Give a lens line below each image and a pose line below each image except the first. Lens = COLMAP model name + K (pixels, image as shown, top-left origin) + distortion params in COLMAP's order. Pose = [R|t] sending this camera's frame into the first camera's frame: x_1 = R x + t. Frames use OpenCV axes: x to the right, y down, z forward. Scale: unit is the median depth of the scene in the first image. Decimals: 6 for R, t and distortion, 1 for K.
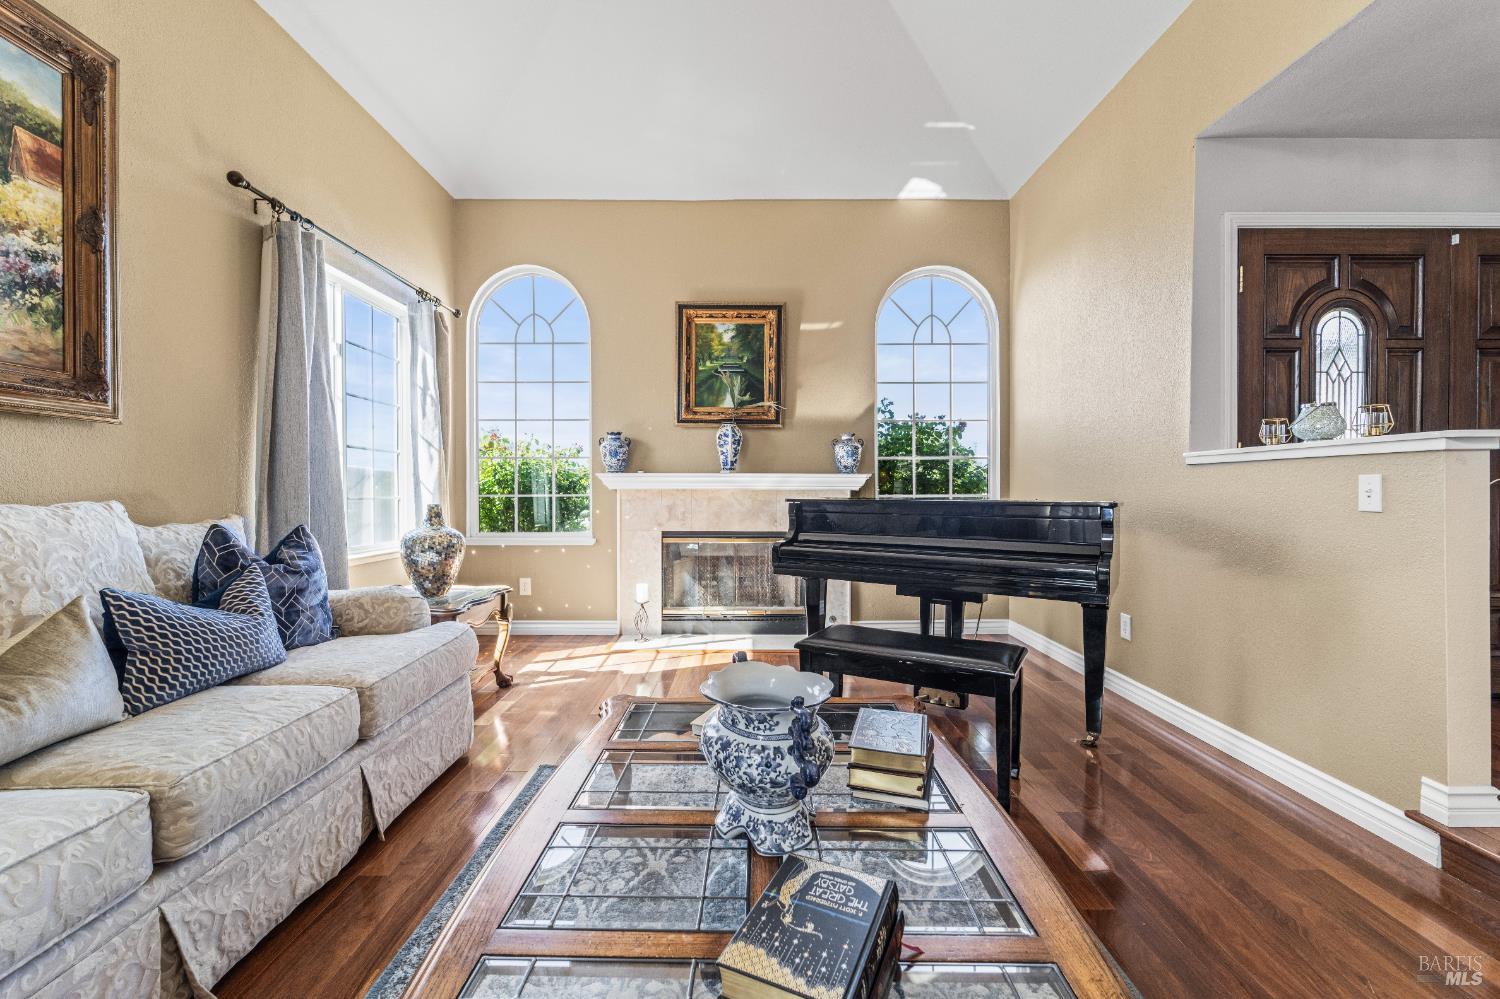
lens RADIAL K [[617.7, 0, 751.9], [0, 617.7, 492.7], [0, 0, 1]] dist [0.002495, -0.000339]
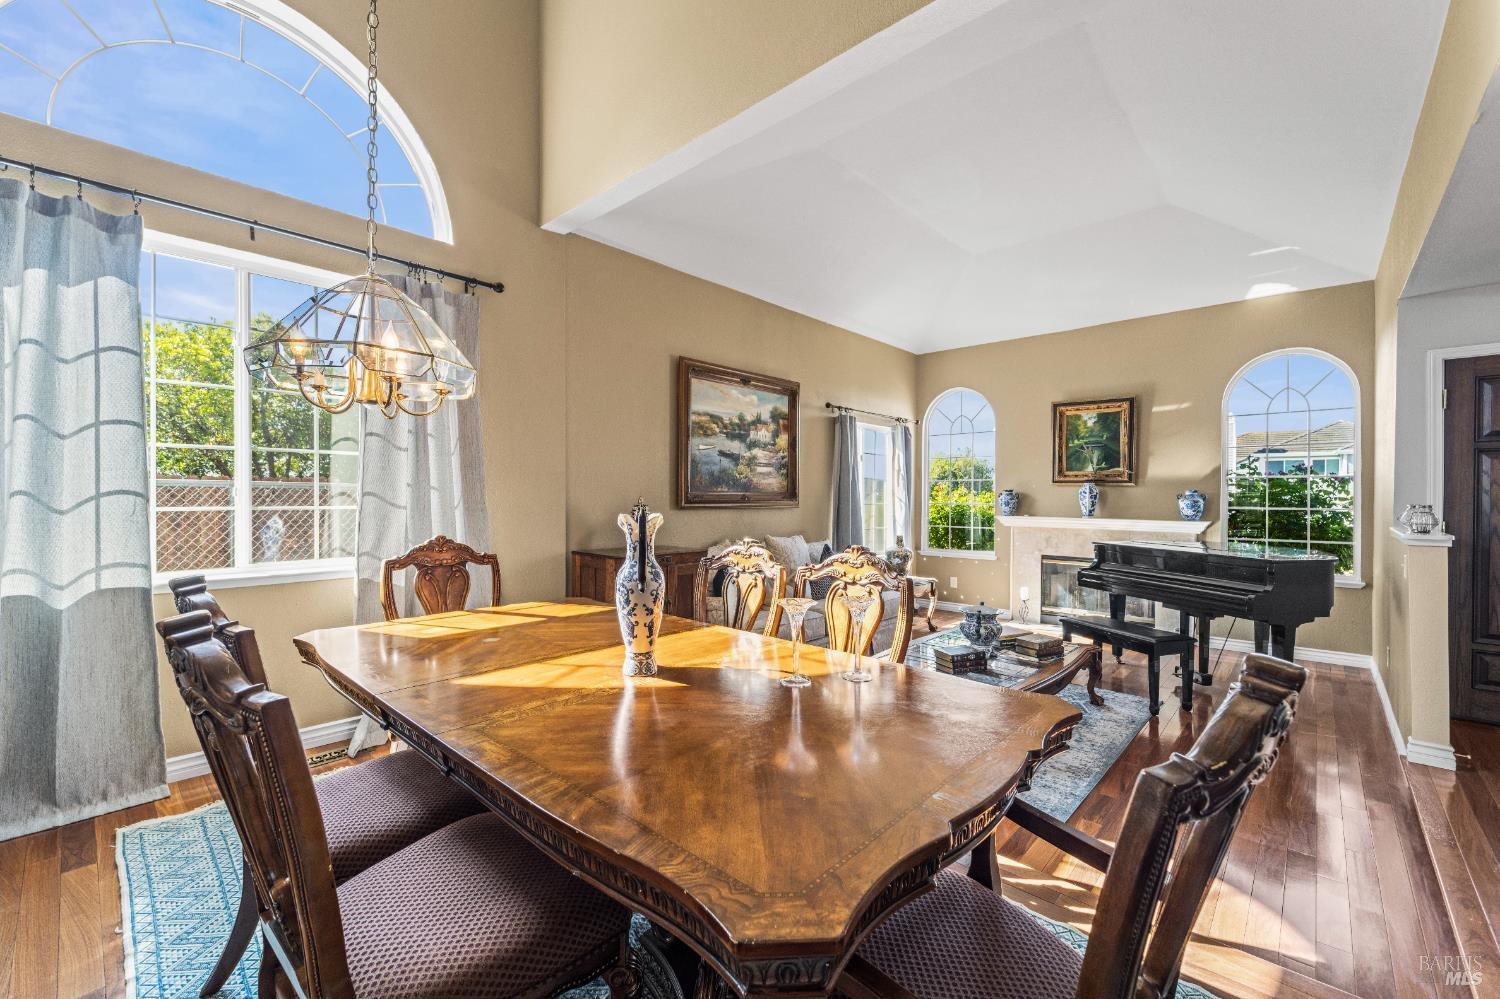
lens RADIAL K [[617.7, 0, 748.1], [0, 617.7, 498.2], [0, 0, 1]] dist [0.002495, -0.000339]
pose [[0.728541, 0.007562, -0.684960, 0.367490], [-0.008068, 0.999964, 0.002458, -0.074091], [0.684955, 0.003736, 0.728576, -0.591283]]
